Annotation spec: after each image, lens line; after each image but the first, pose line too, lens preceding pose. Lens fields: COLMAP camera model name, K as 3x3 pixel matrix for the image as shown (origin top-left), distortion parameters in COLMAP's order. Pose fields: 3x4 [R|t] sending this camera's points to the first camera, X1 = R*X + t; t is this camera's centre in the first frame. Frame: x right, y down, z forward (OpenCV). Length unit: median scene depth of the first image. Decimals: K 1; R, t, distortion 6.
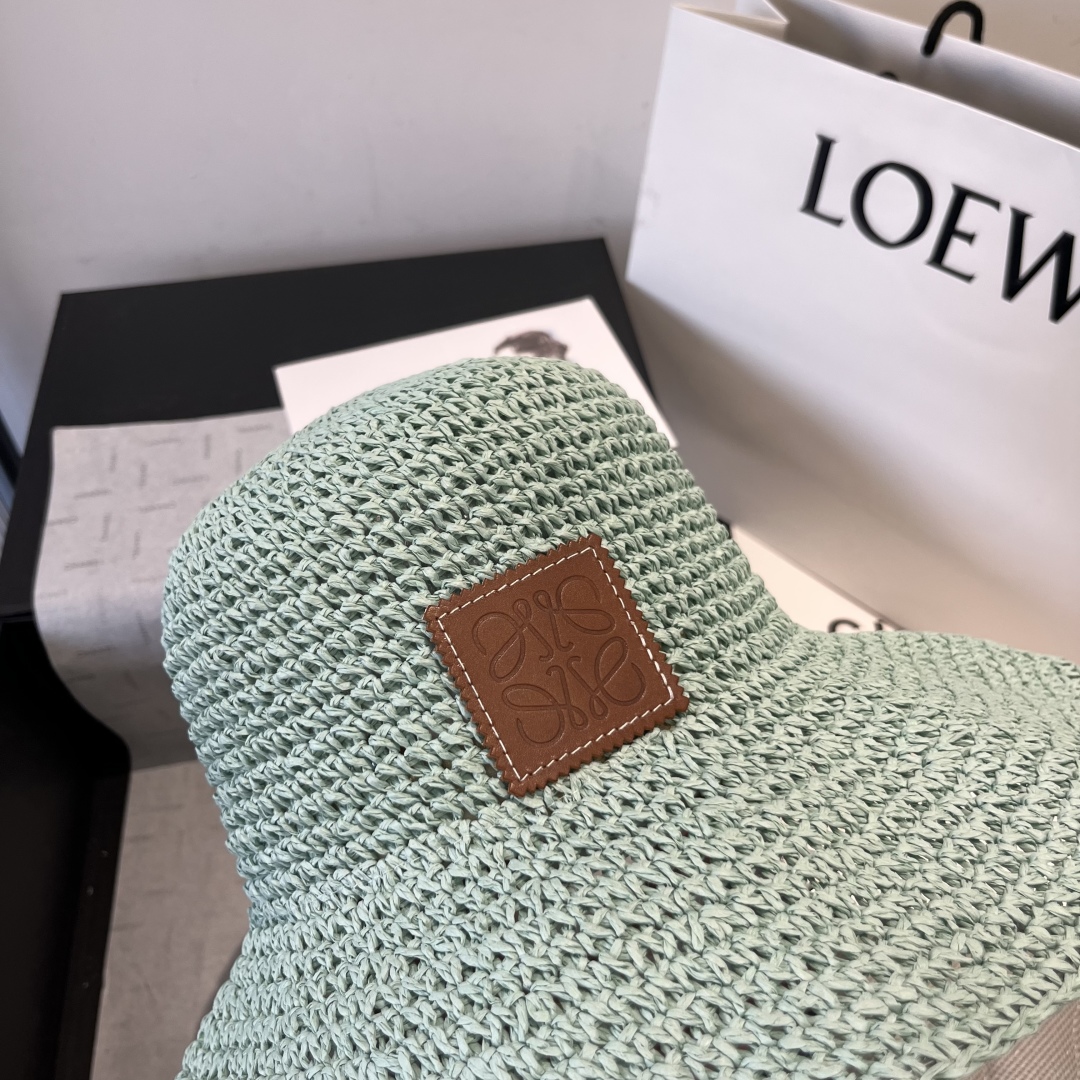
lens RADIAL K [[1192.6, 0, 540.0], [0, 1192.6, 540.0], [0, 0, 1]] dist [0.182904, -0.555210]
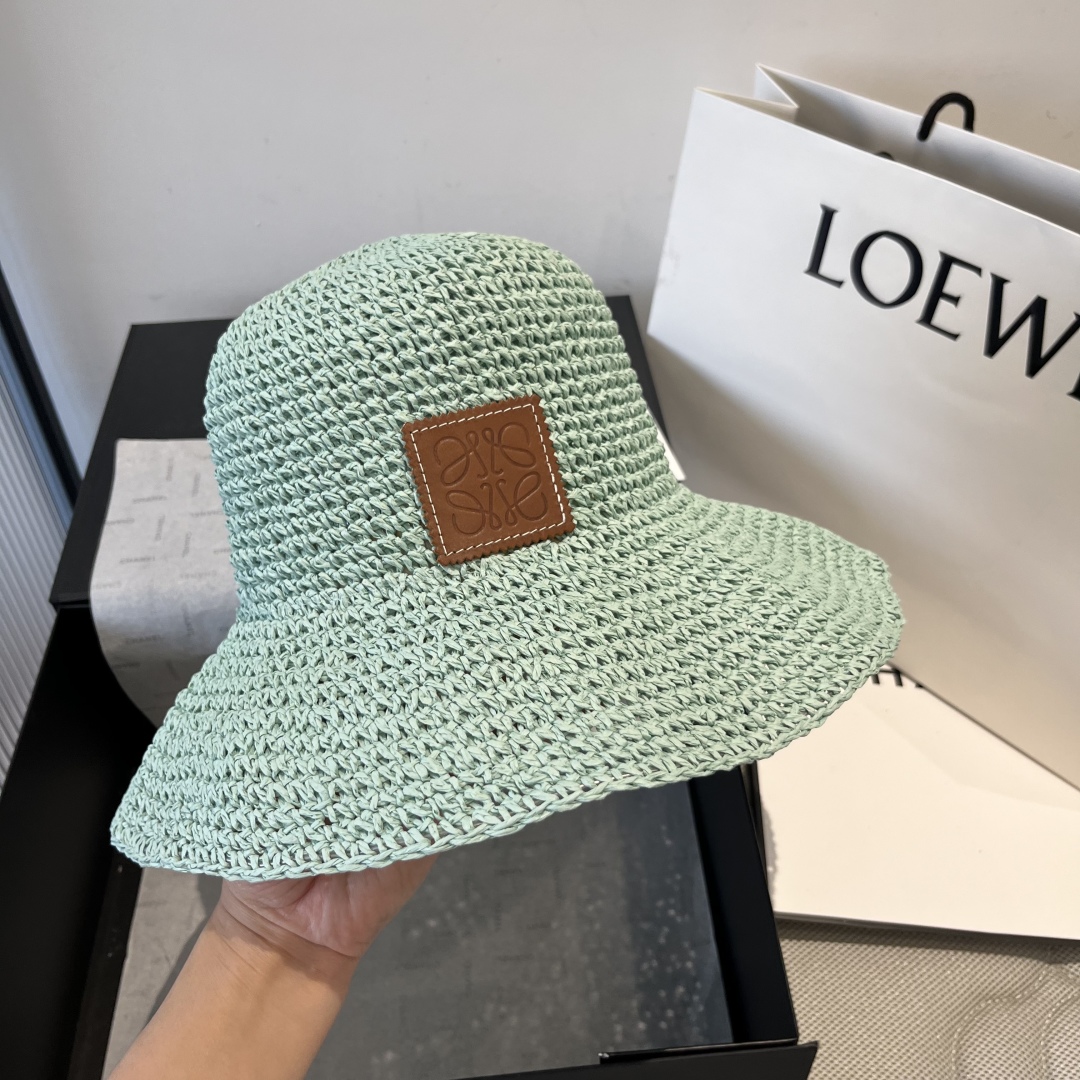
lens RADIAL K [[1192.6, 0, 540.0], [0, 1192.6, 540.0], [0, 0, 1]] dist [0.182904, -0.555210]
pose [[0.978494, 0.204031, 0.030357, 0.043158], [-0.206269, 0.966535, 0.152523, -0.054833], [0.001778, -0.155505, 0.987834, -0.384879]]
